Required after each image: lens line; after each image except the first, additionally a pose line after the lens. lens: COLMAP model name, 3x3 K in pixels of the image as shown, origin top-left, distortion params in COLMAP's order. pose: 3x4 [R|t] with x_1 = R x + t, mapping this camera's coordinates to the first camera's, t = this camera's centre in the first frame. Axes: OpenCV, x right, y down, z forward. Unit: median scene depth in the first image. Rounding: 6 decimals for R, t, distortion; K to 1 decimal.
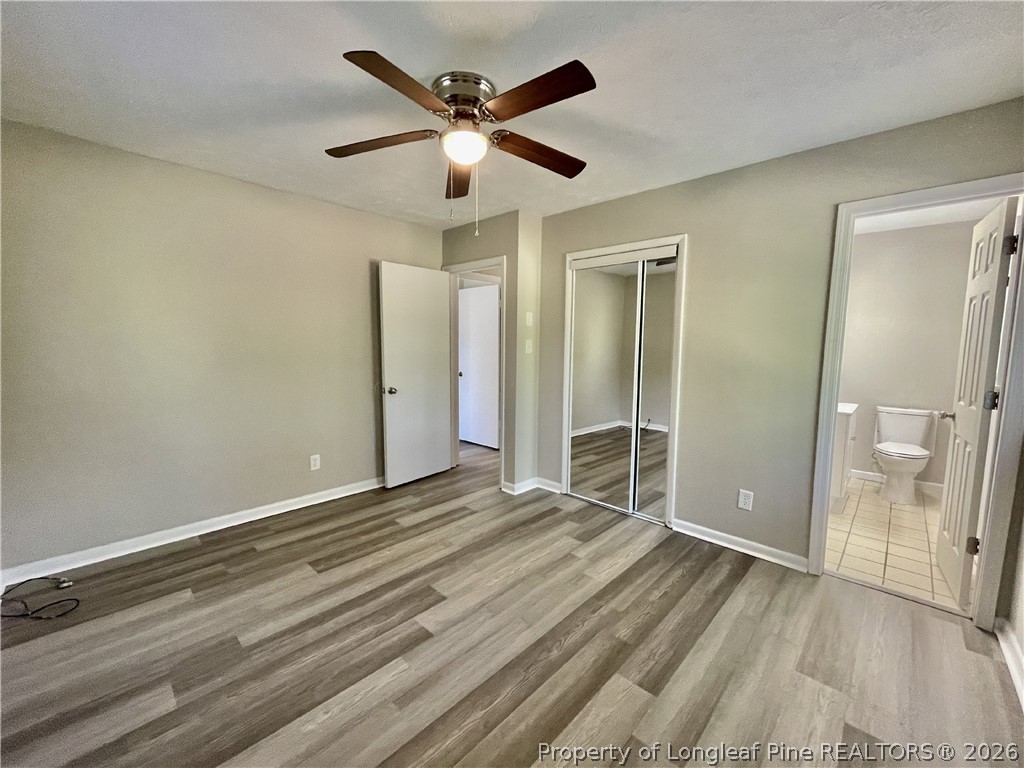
lens RADIAL K [[417.6, 0, 512.0], [0, 417.6, 384.0], [0, 0, 1]] dist [-0.002859, -0.000079]
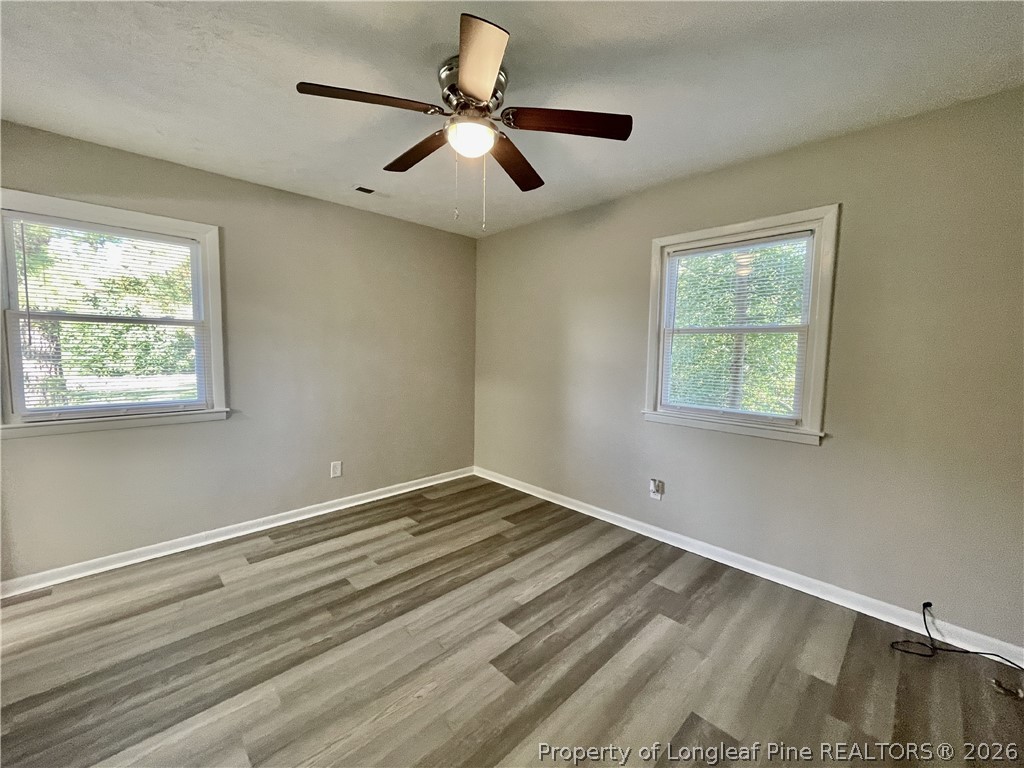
lens RADIAL K [[417.6, 0, 512.0], [0, 417.6, 384.0], [0, 0, 1]] dist [-0.002859, -0.000079]
pose [[-0.999075, -0.027339, 0.033182, -0.233747], [-0.020746, 0.982541, 0.184883, -0.190885], [-0.037657, 0.184024, -0.982200, 1.876835]]
